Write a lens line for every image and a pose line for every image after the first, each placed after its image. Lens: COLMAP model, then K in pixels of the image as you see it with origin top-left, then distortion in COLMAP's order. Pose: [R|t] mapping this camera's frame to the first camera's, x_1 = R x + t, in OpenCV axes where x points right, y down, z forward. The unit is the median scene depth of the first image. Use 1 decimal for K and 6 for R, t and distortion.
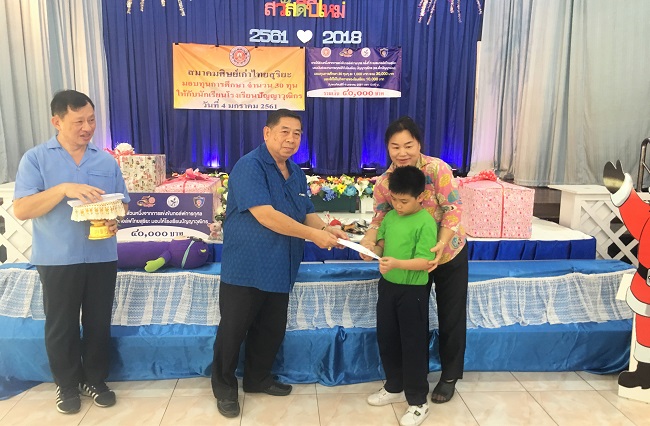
lens RADIAL K [[544.1, 0, 322.6], [0, 544.1, 204.3], [0, 0, 1]] dist [0.053125, -0.017196]
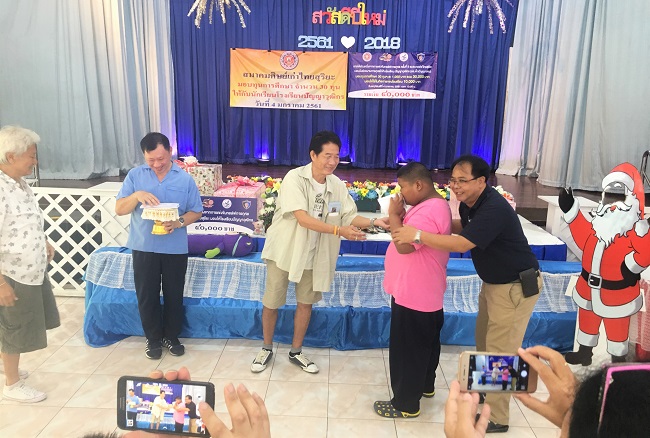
lens RADIAL K [[545.1, 0, 325.3], [0, 545.1, 204.1], [0, 0, 1]] dist [0.051859, 0.006703]
pose [[0.995425, 0.031241, -0.090299, 0.031335], [-0.027540, 0.998740, 0.041947, -0.027410], [0.091496, -0.039268, 0.995031, -0.111119]]
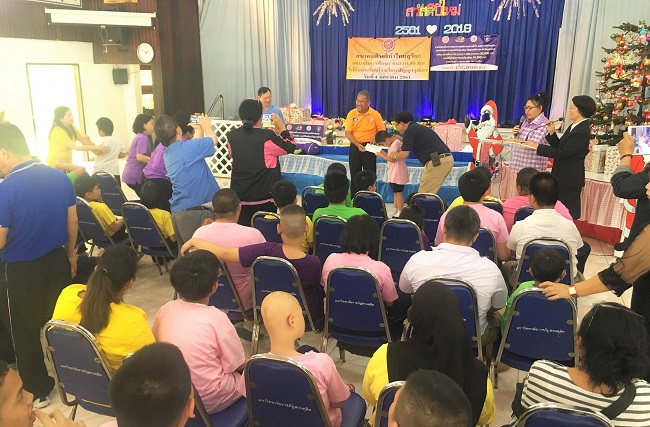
lens RADIAL K [[544.1, 0, 322.6], [0, 544.1, 204.8], [0, 0, 1]] dist [0.053125, -0.017196]
pose [[0.916114, 0.089216, -0.390866, 0.320491], [-0.056328, 0.993898, 0.094837, 0.042301], [0.396942, -0.064865, 0.915549, -0.512241]]
